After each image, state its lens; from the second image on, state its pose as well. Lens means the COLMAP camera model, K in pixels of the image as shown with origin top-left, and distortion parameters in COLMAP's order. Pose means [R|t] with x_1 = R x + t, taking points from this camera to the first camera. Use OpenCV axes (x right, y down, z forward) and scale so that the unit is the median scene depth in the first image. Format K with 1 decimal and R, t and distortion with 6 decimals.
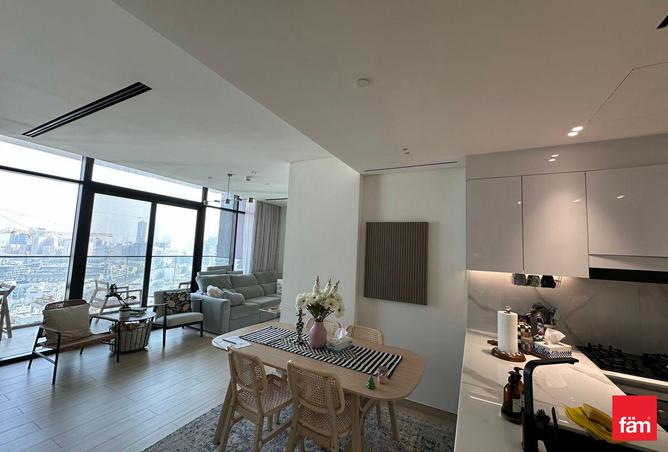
lens RADIAL K [[267.5, 0, 336.5], [0, 267.5, 226.6], [0, 0, 1]] dist [-0.003897, 0.000423]
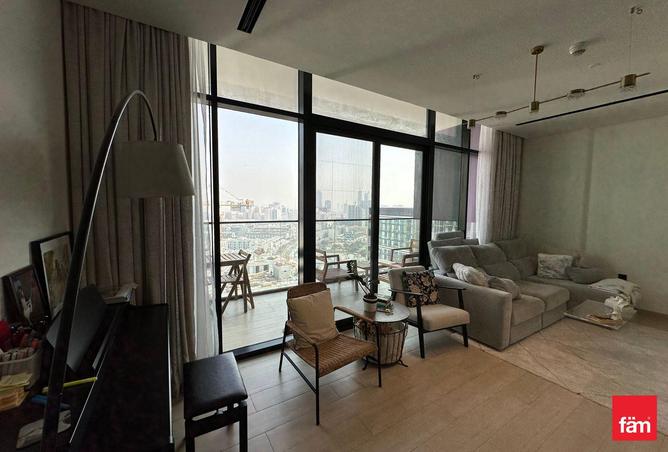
lens RADIAL K [[267.5, 0, 332.0], [0, 267.5, 225.5], [0, 0, 1]] dist [-0.003897, 0.000423]
pose [[0.853392, -0.002749, -0.521262, -0.428363], [0.075768, 0.990020, 0.118825, 0.031435], [0.515733, -0.140899, 0.845084, 0.332996]]
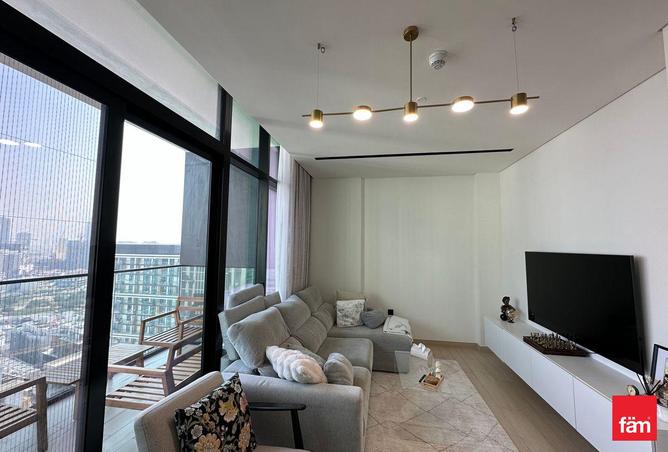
lens RADIAL K [[267.5, 0, 336.2], [0, 267.5, 227.7], [0, 0, 1]] dist [-0.003897, 0.000423]
pose [[0.953731, -0.019119, 0.300054, -0.543670], [0.010263, 0.999465, 0.031063, 0.033353], [-0.300487, -0.026546, 0.953416, 0.649844]]
